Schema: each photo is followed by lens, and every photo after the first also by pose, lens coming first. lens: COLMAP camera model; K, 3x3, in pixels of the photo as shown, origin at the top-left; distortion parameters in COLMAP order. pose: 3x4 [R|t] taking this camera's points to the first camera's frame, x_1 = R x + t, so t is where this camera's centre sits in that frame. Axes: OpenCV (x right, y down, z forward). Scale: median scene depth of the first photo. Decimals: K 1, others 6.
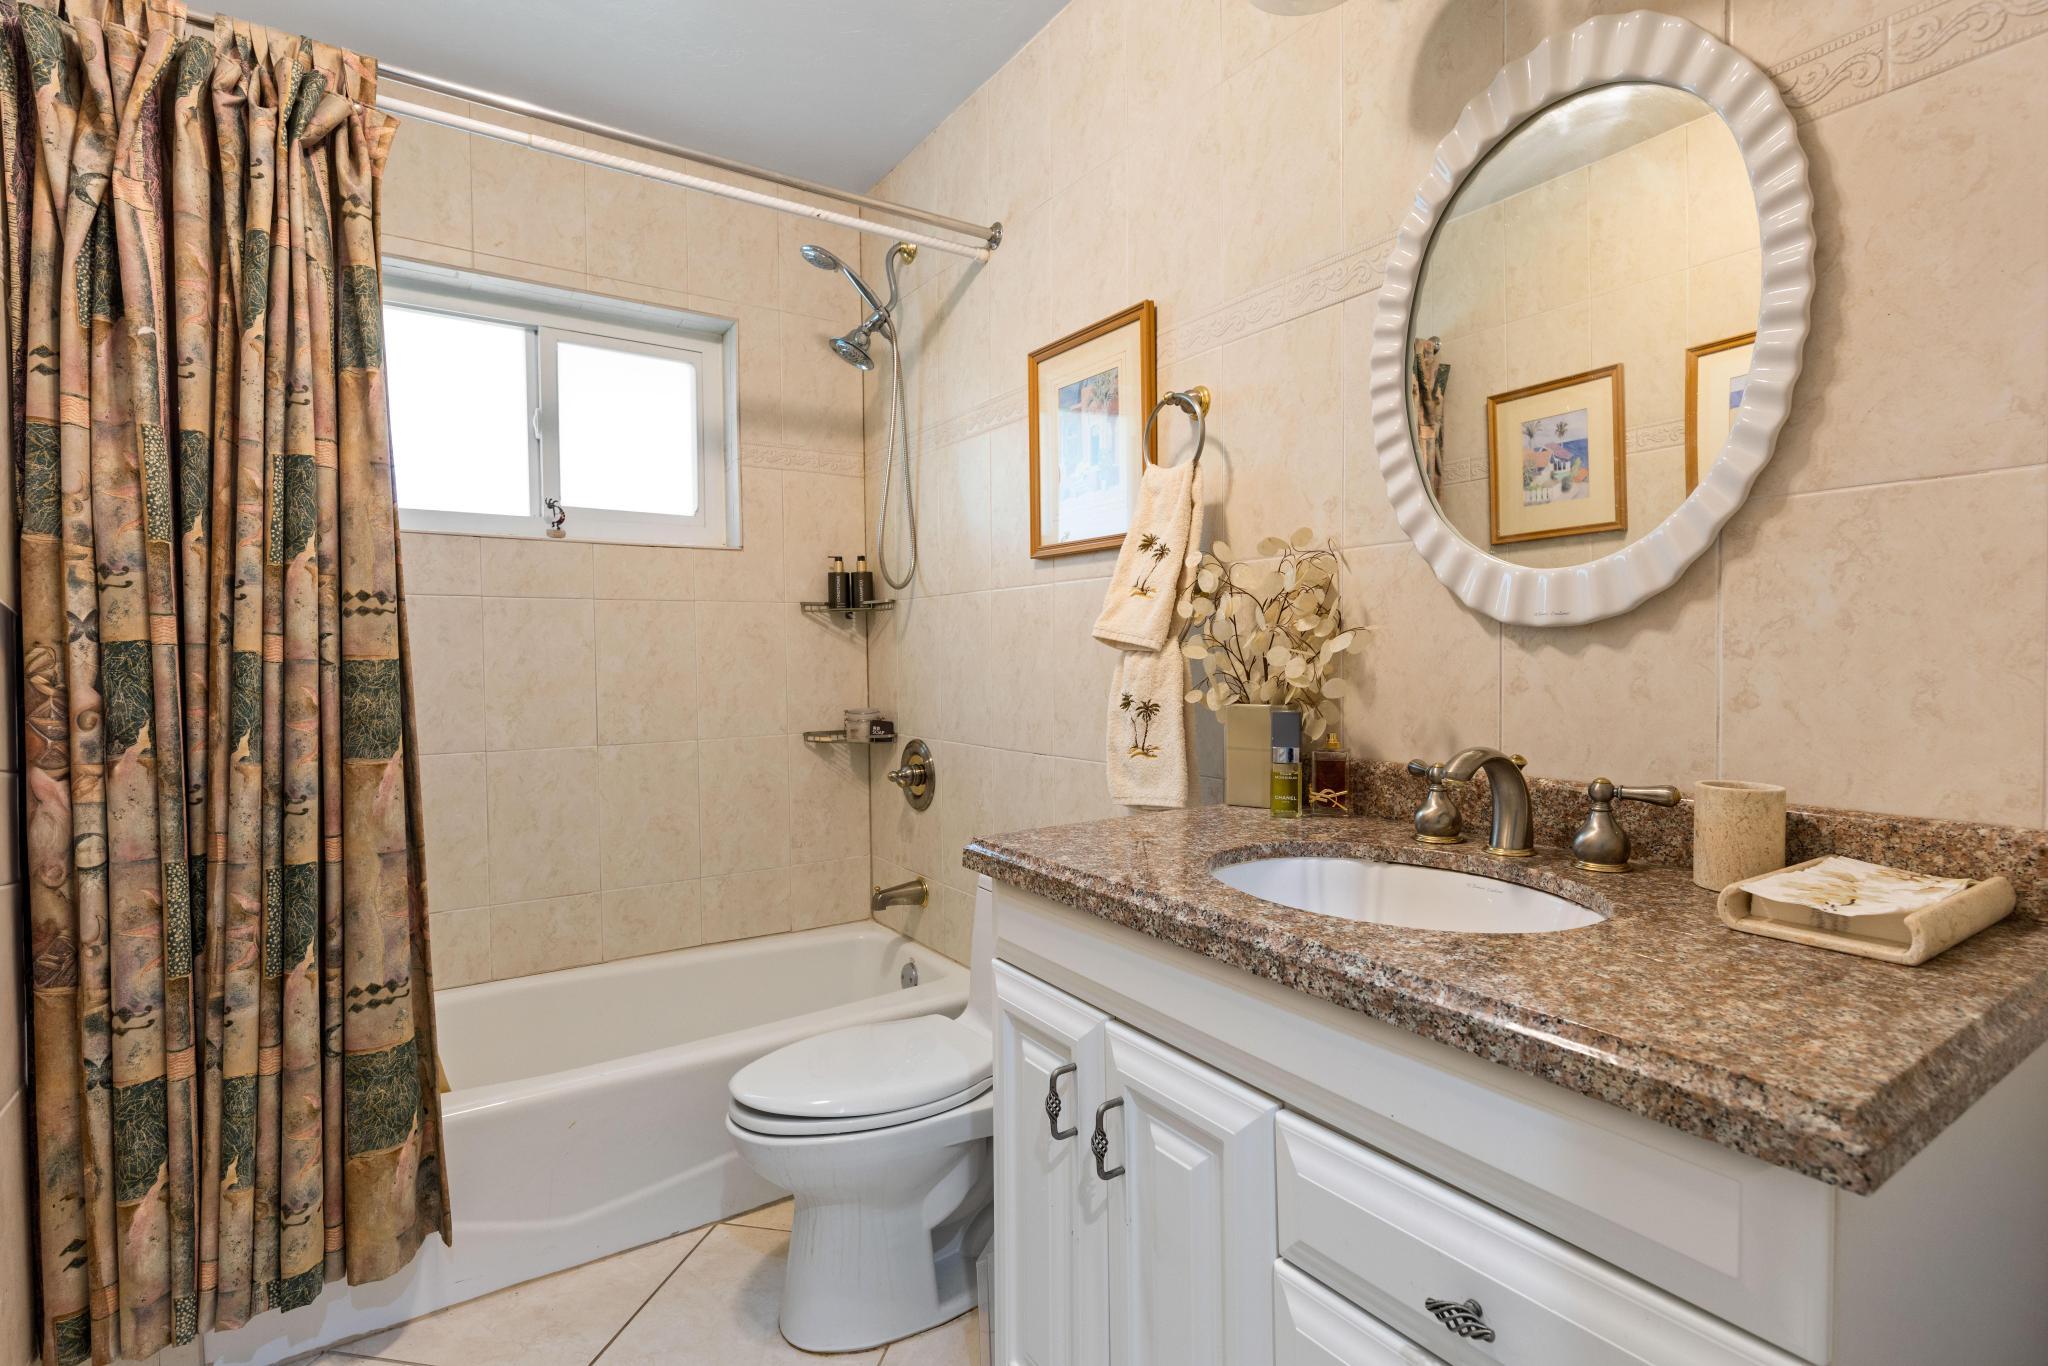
lens RADIAL K [[984.9, 0, 1027.9], [0, 984.9, 671.4], [0, 0, 1]] dist [0.004722, -0.001609]
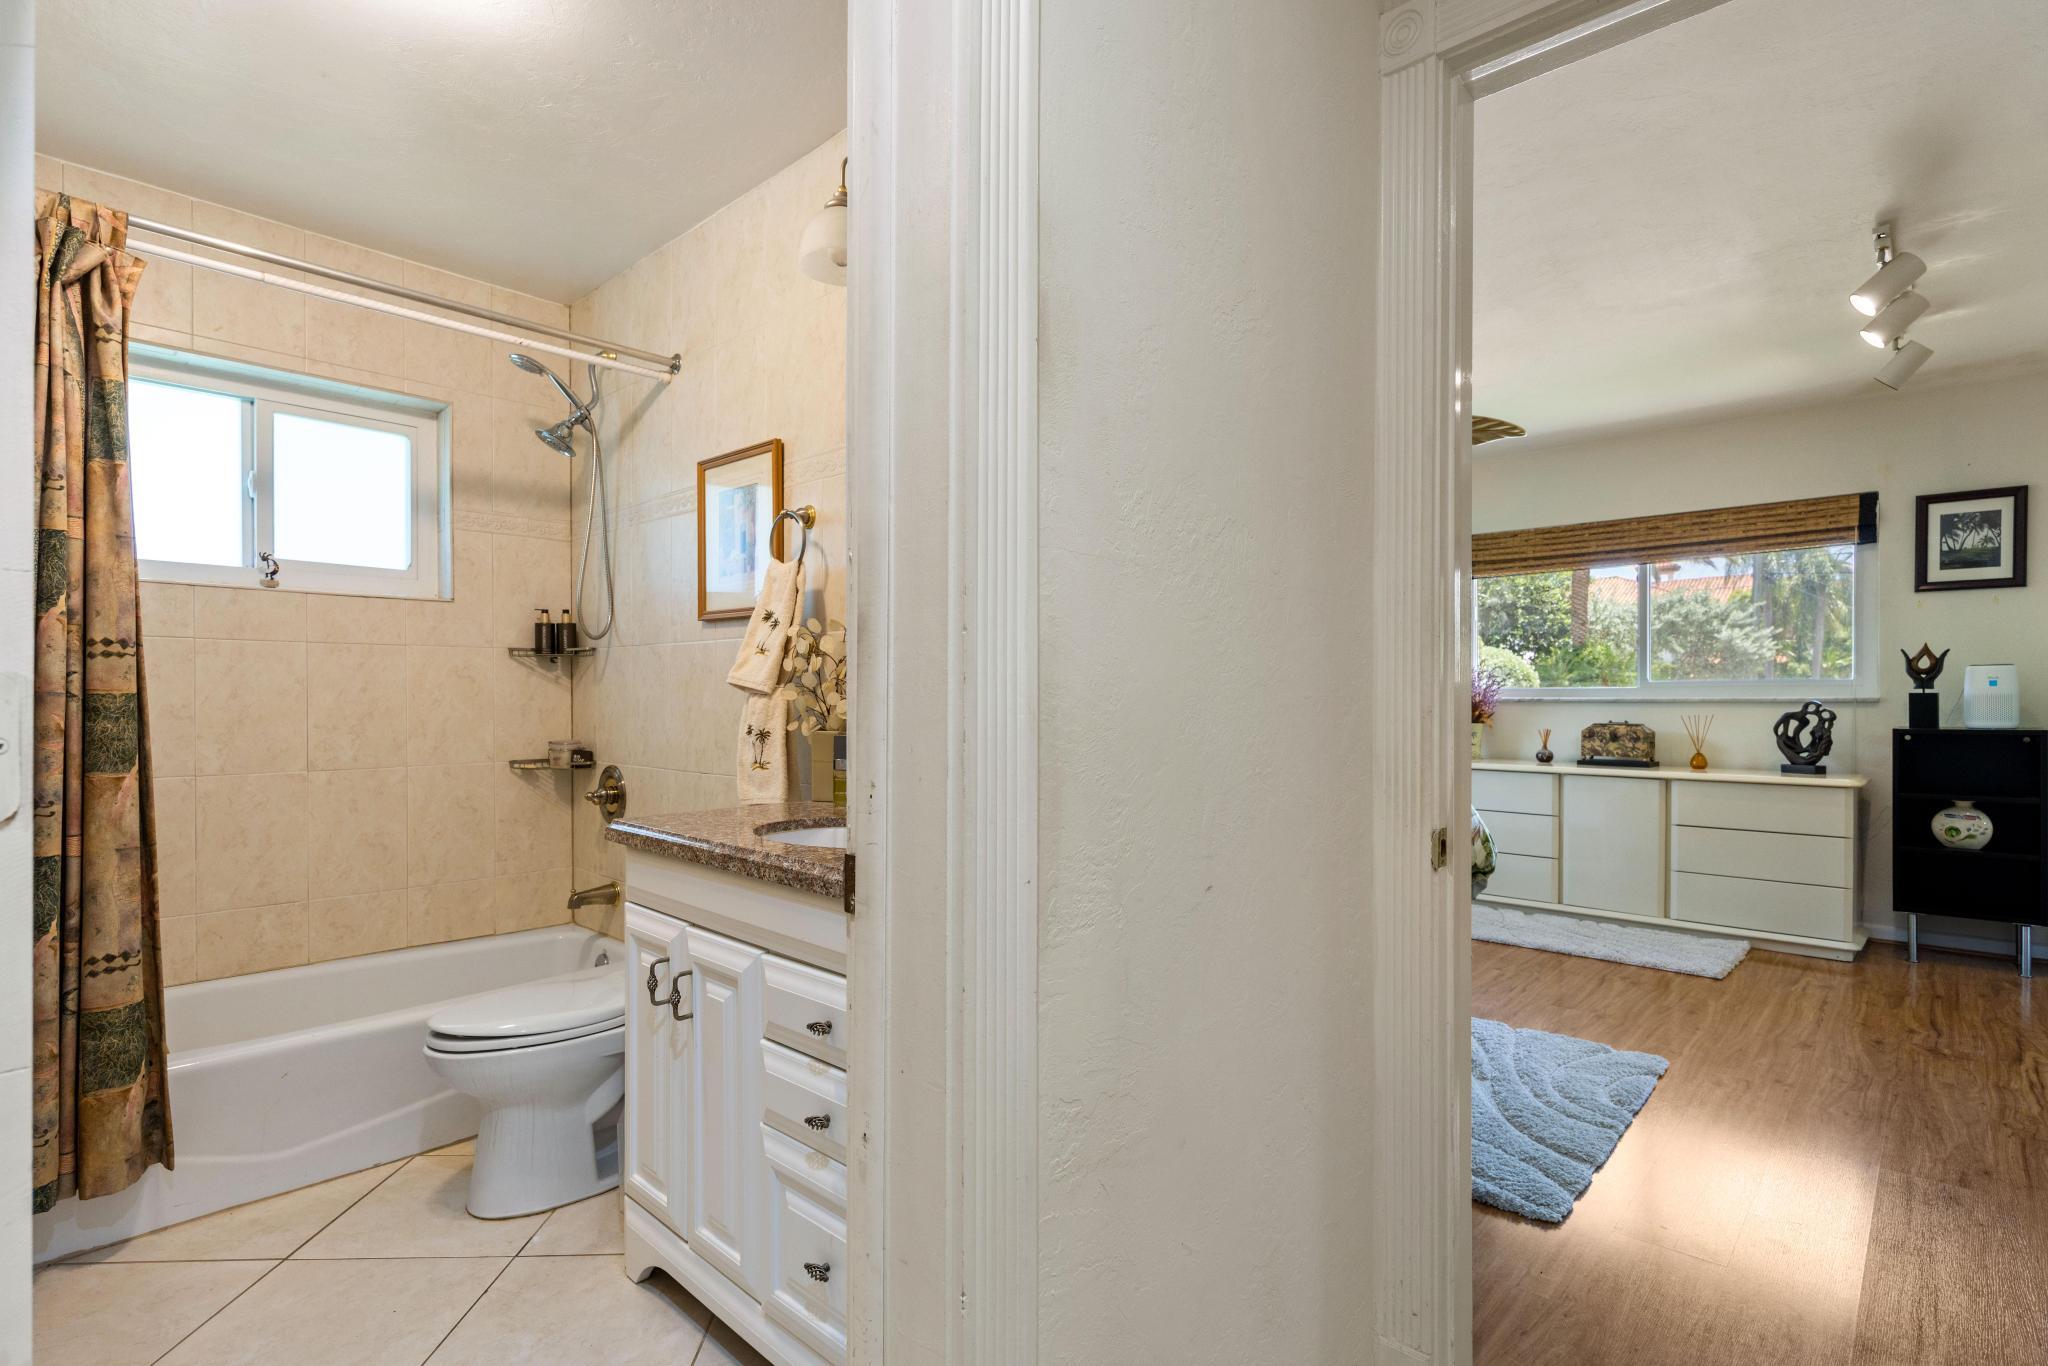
lens RADIAL K [[984.9, 0, 1020.5], [0, 984.9, 698.2], [0, 0, 1]] dist [0.004722, -0.001609]
pose [[0.973974, 0.011047, 0.226389, 0.153263], [-0.007480, 0.999834, -0.016608, 0.005774], [-0.226535, 0.014482, 0.973895, -0.431198]]
